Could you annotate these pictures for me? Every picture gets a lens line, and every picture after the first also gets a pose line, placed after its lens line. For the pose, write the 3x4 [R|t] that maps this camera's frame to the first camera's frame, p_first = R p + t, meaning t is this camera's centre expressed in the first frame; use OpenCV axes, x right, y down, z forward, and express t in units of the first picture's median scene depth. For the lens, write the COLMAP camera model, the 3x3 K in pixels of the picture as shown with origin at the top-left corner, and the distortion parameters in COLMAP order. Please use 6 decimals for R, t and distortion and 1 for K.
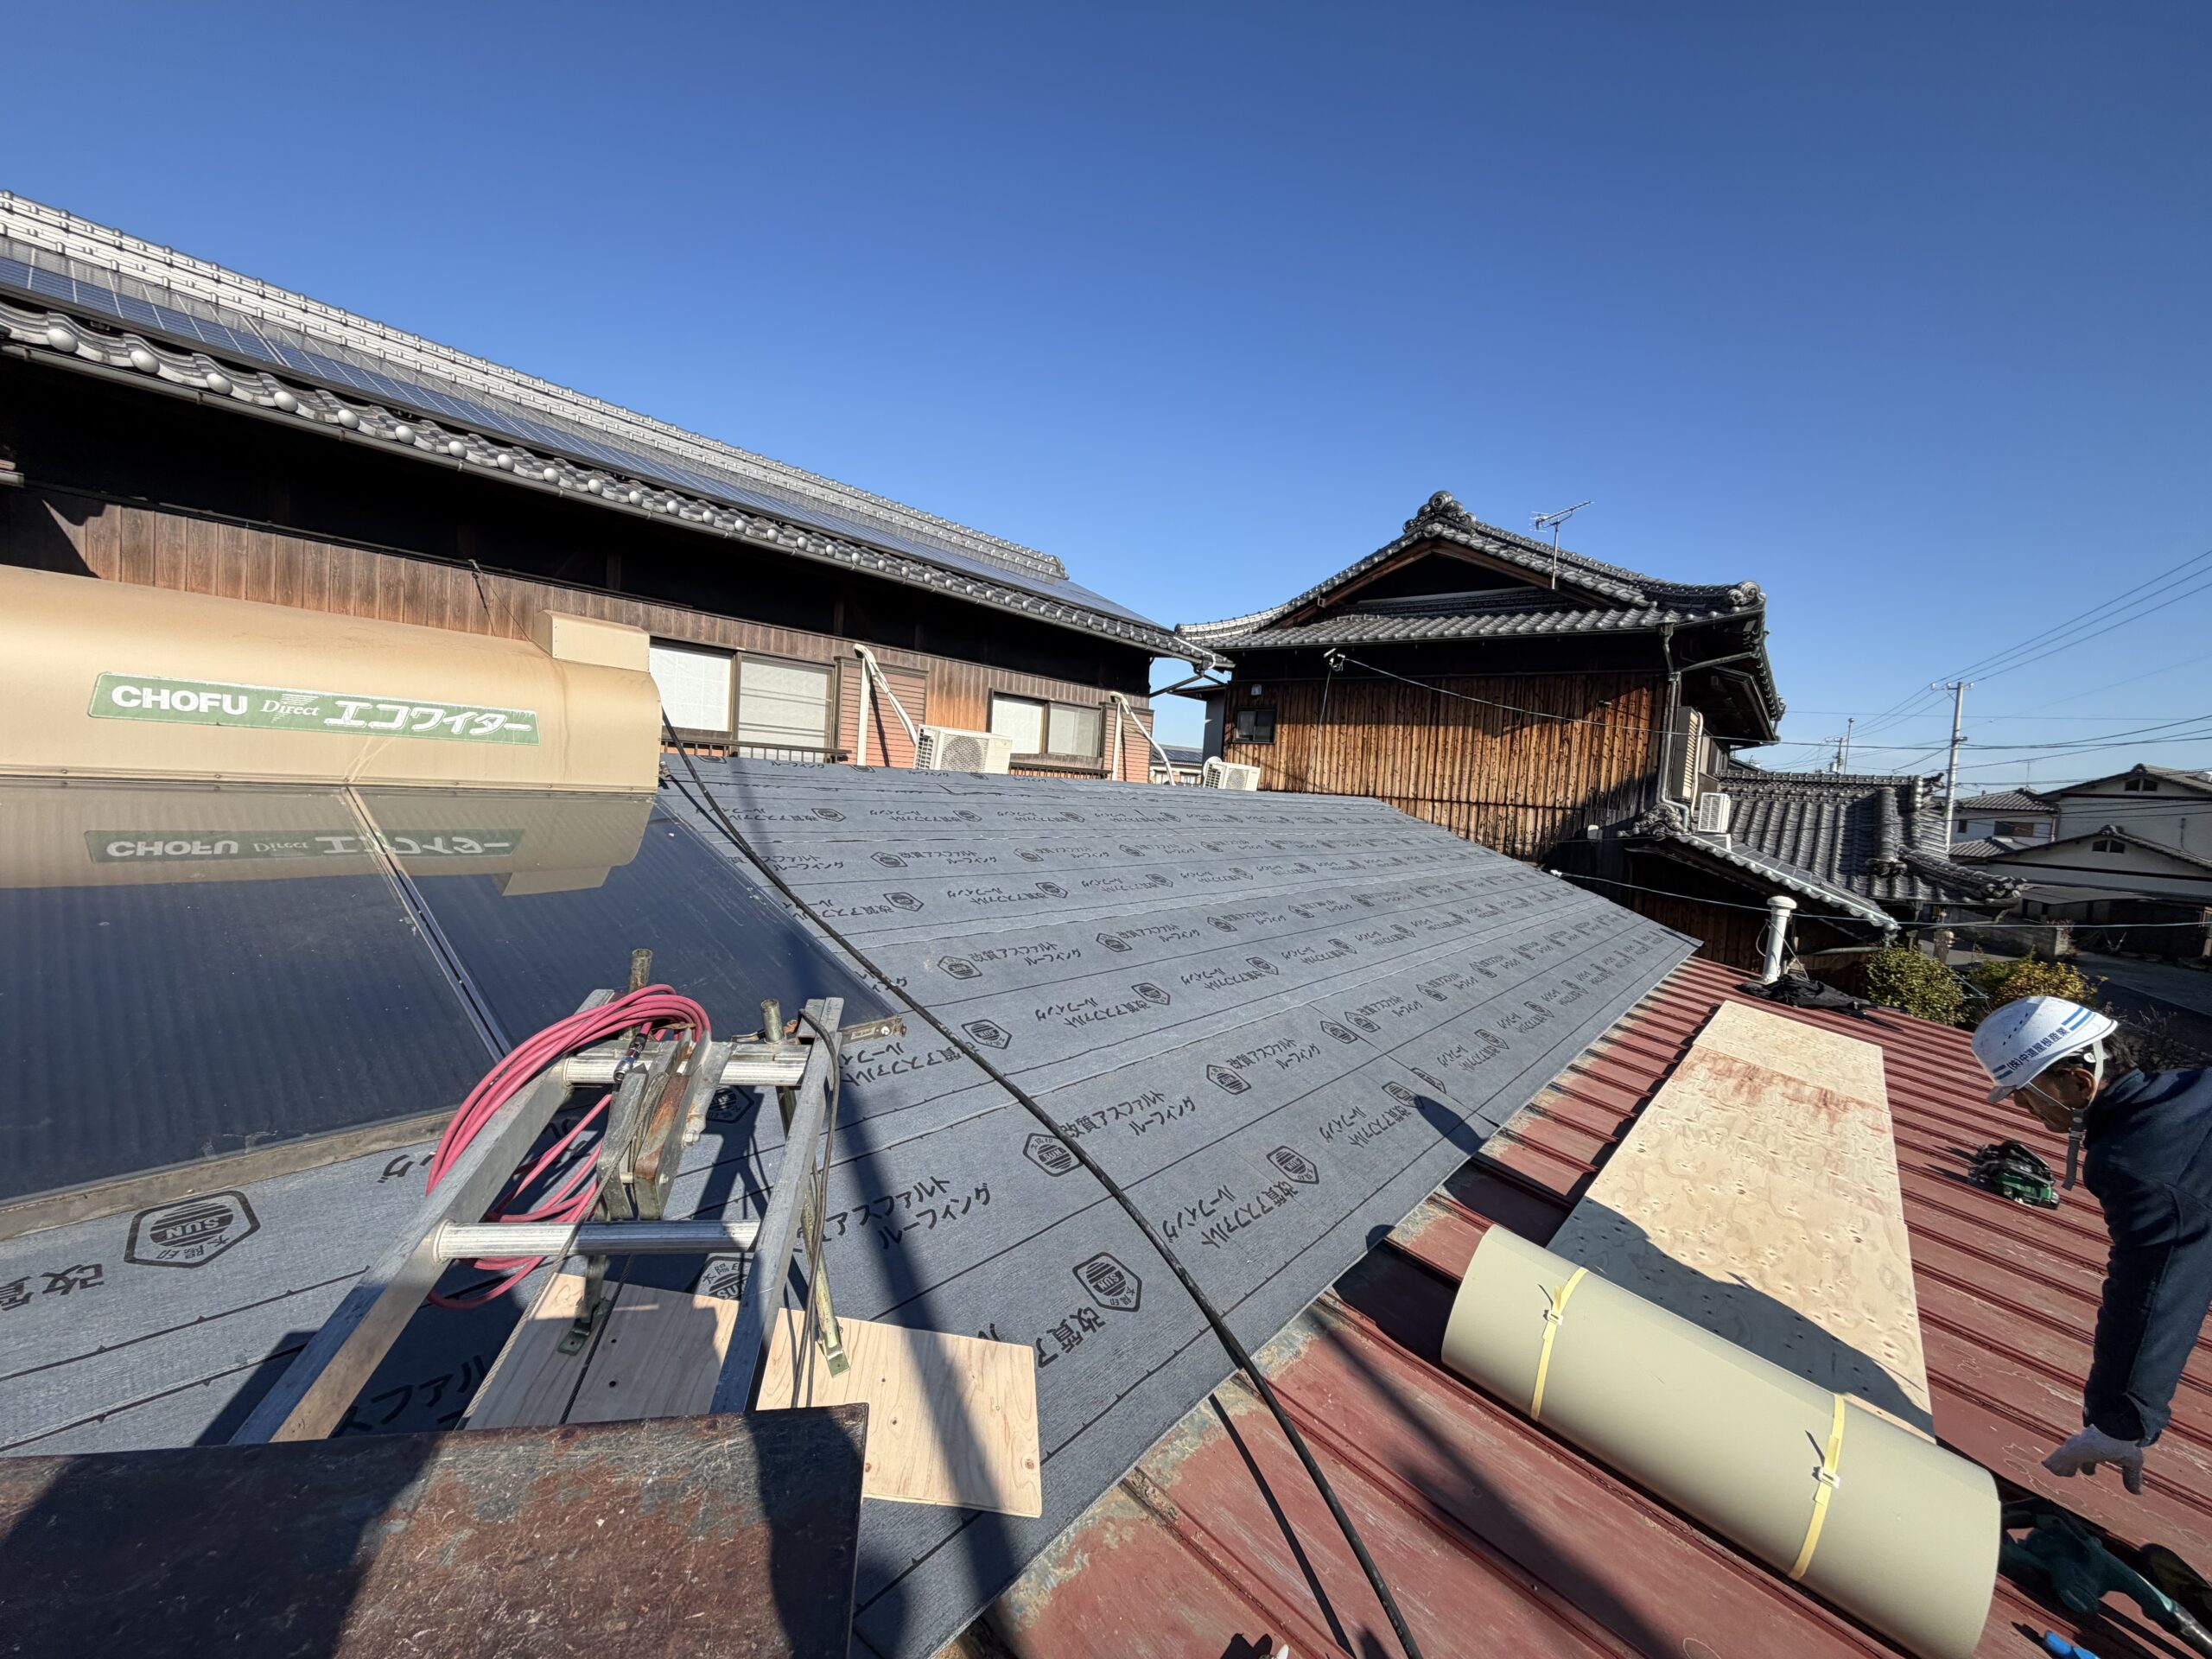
lens RADIAL K [[879.1, 0, 1094.2], [0, 879.1, 825.0], [0, 0, 1]] dist [0.000622, -0.000277]
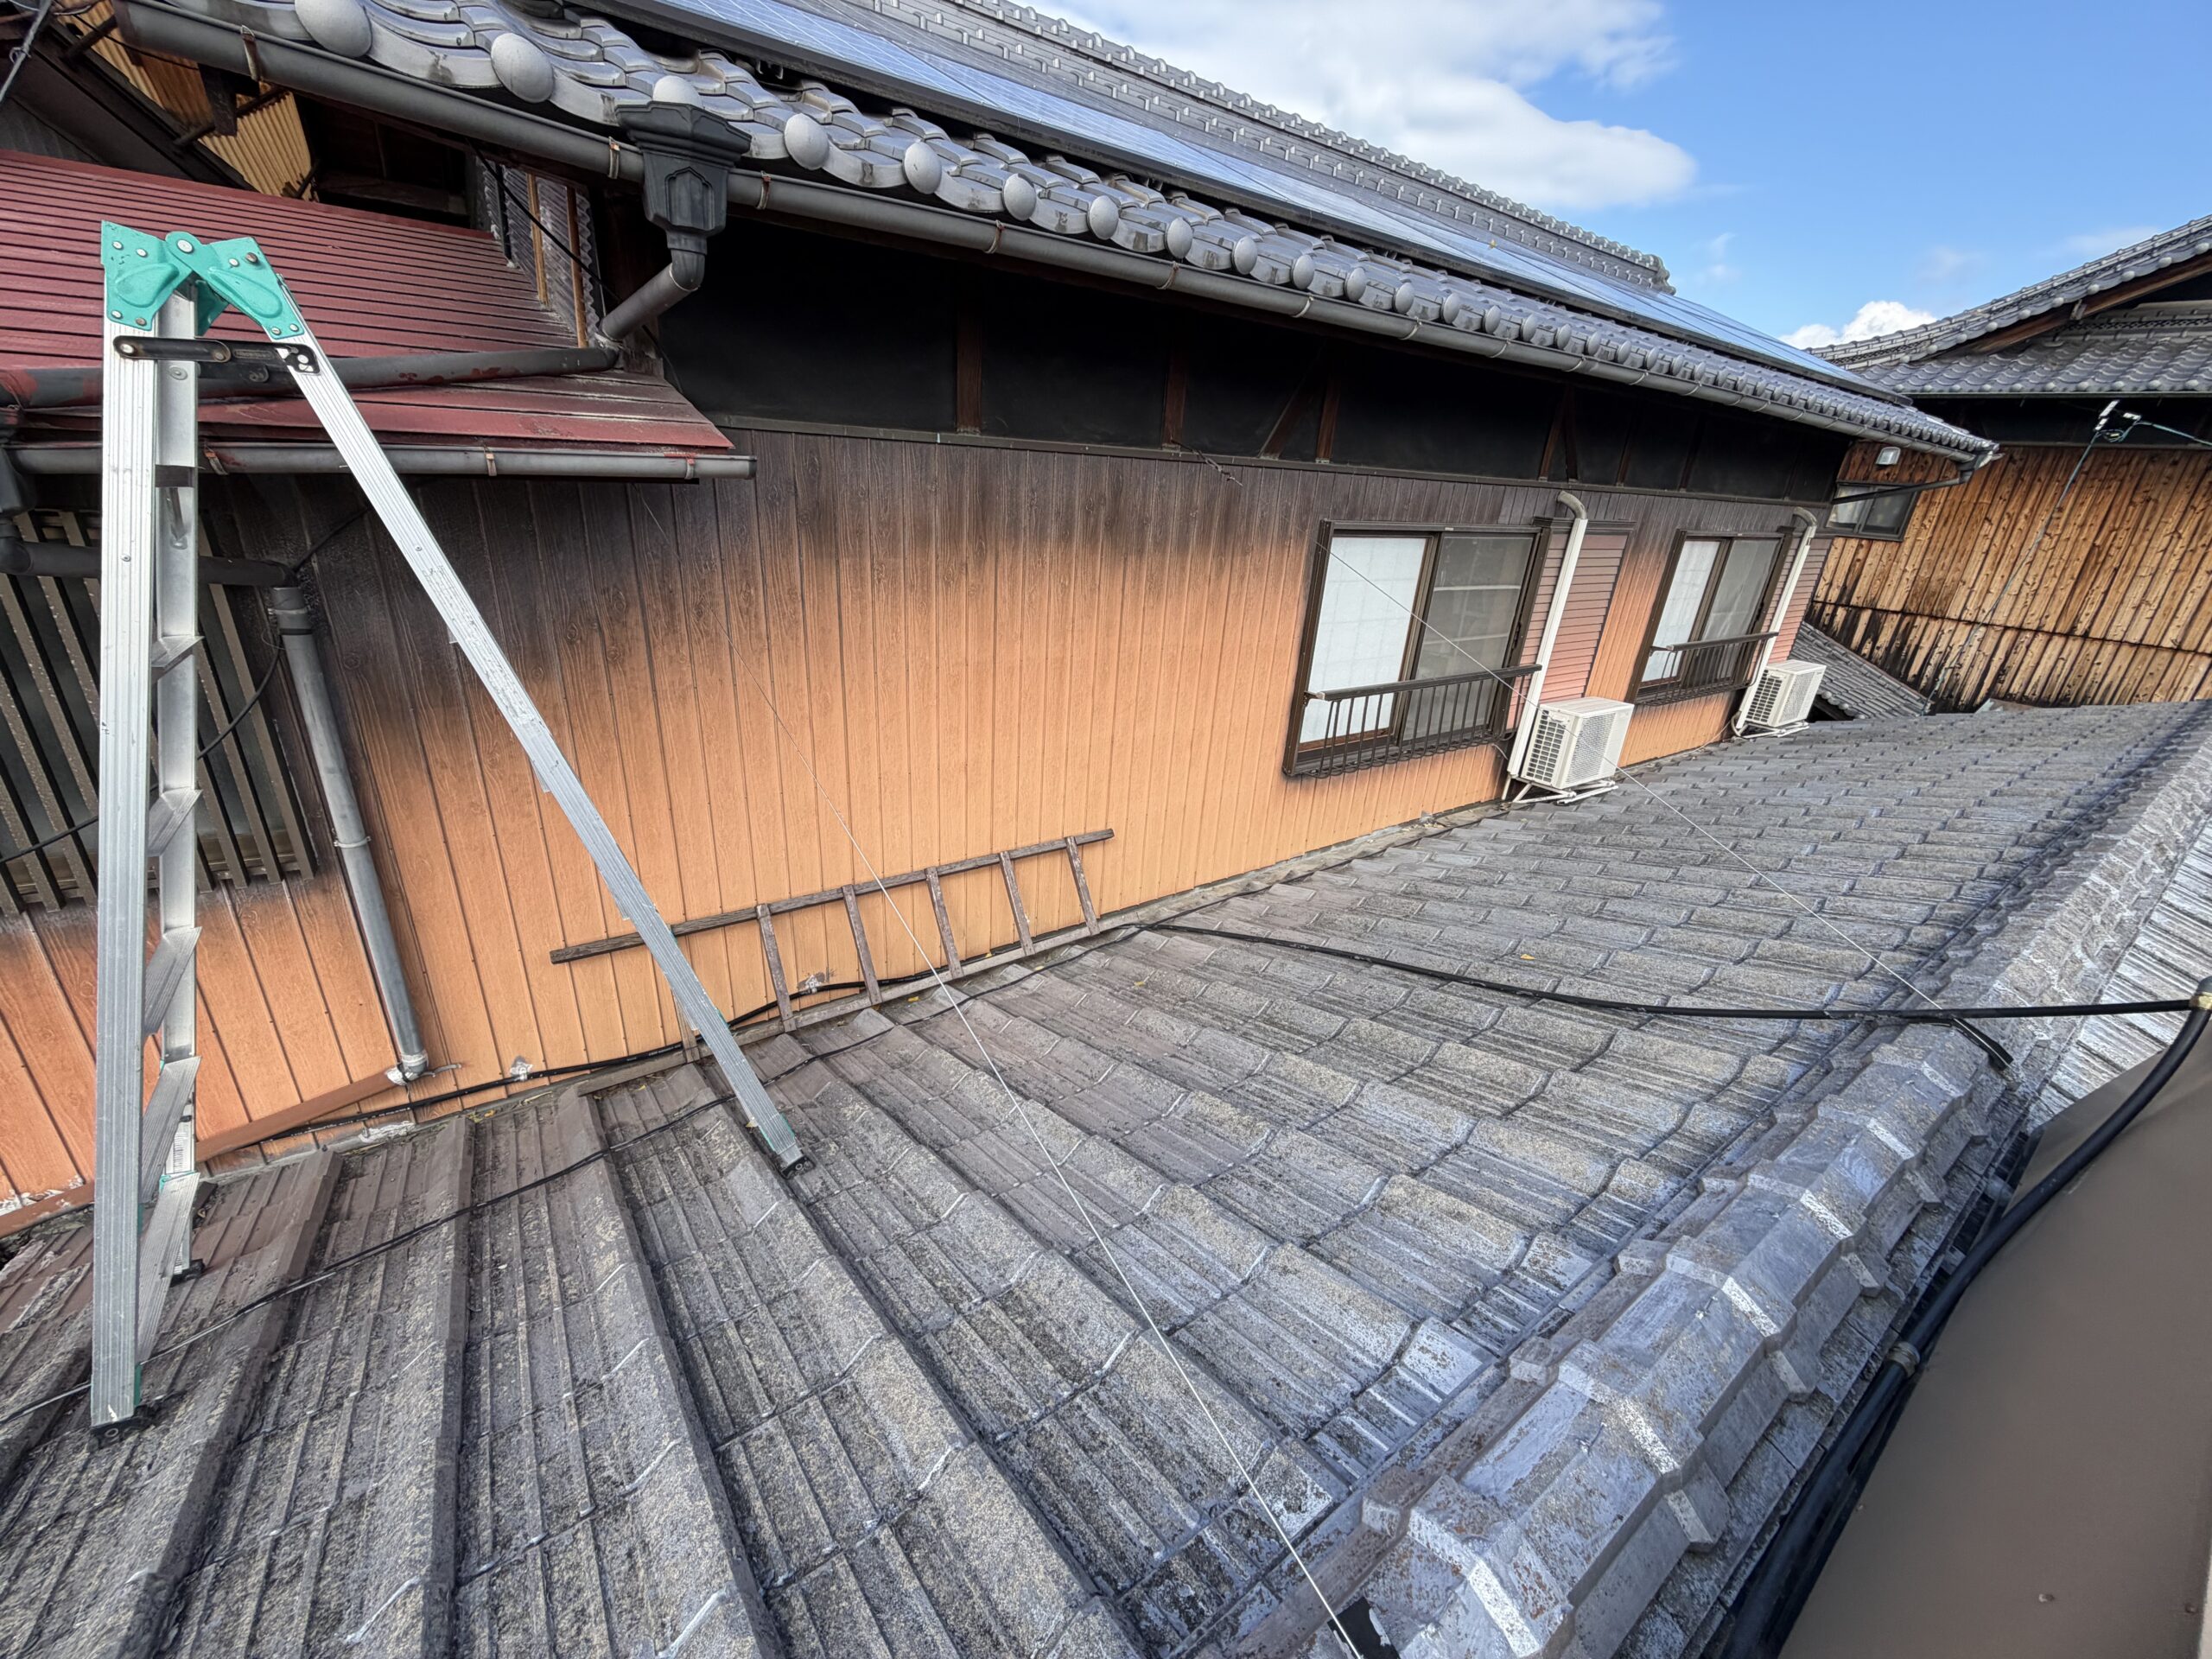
lens RADIAL K [[879.1, 0, 1094.2], [0, 879.1, 825.0], [0, 0, 1]] dist [0.000622, -0.000277]
pose [[0.968750, 0.095052, -0.229104, -0.286118], [-0.016220, 0.945960, 0.323878, -0.117284], [0.247508, -0.310041, 0.917940, 0.166678]]
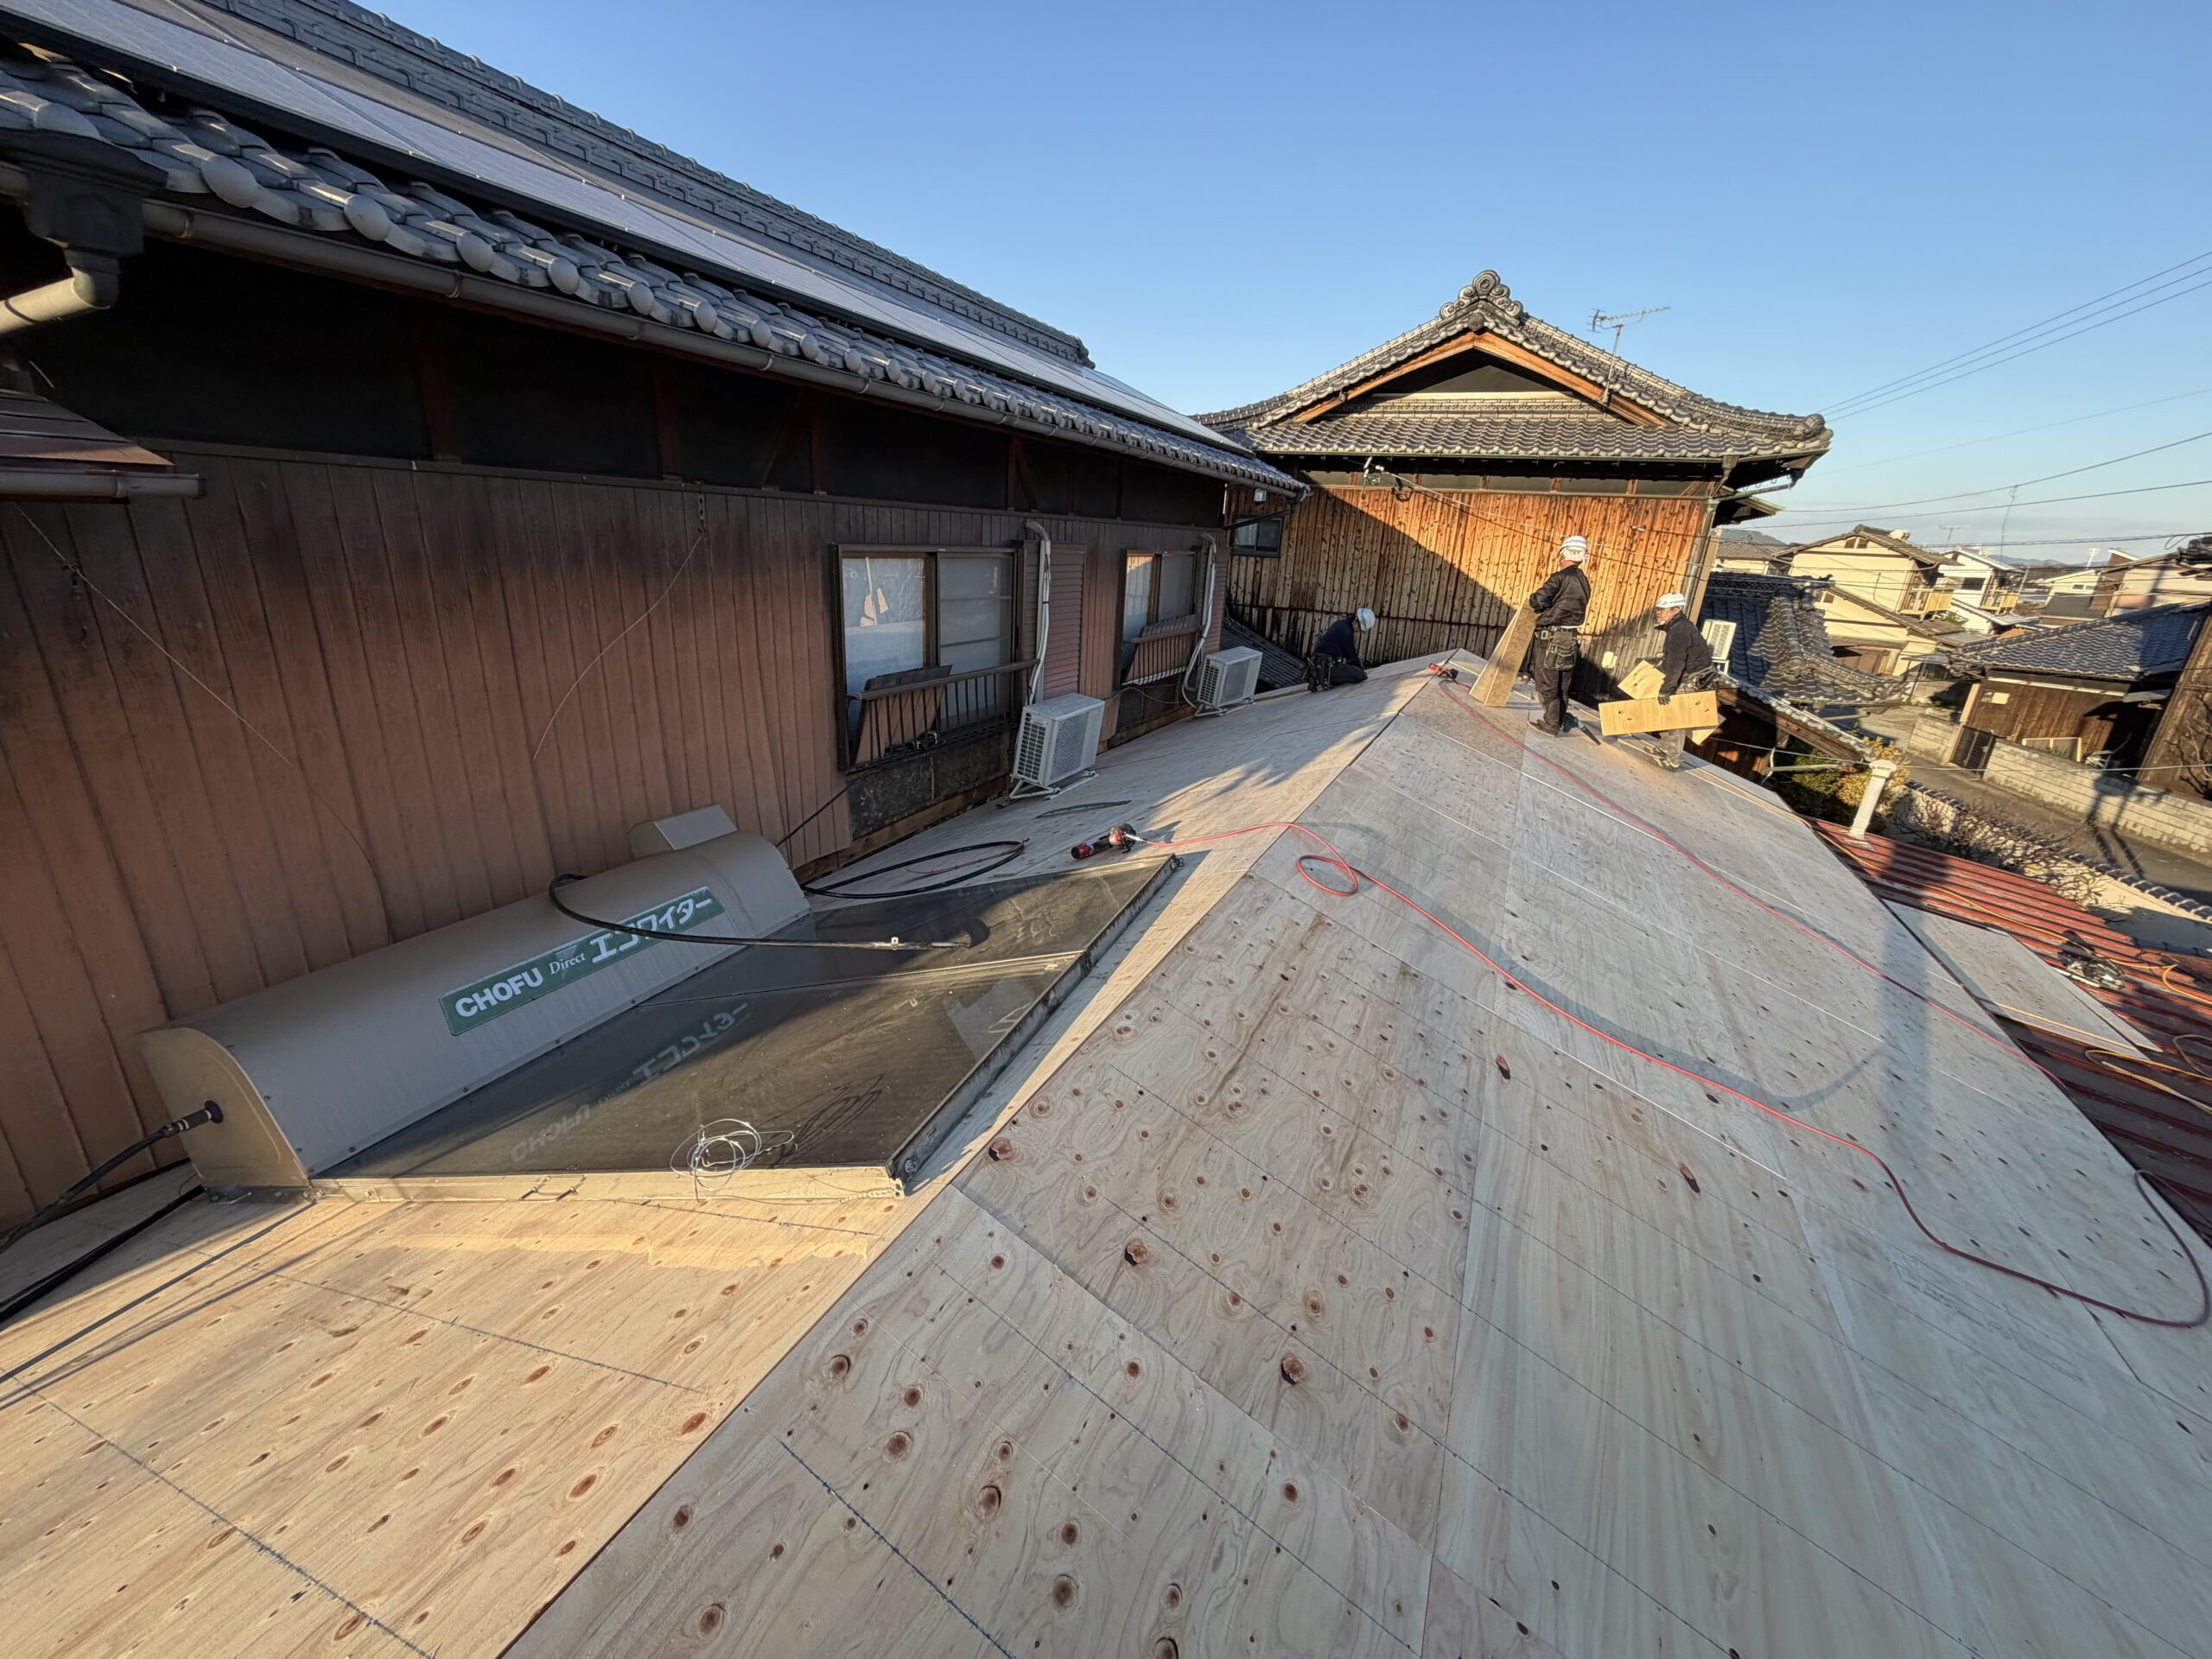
lens RADIAL K [[876.6, 0, 1094.2], [0, 876.6, 825.0], [0, 0, 1]] dist [0.002304, -0.000288]
pose [[0.971078, -0.085677, 0.222862, -0.273552], [0.019143, 0.958334, 0.285010, -0.109473], [-0.237994, -0.272500, 0.932257, 0.114229]]
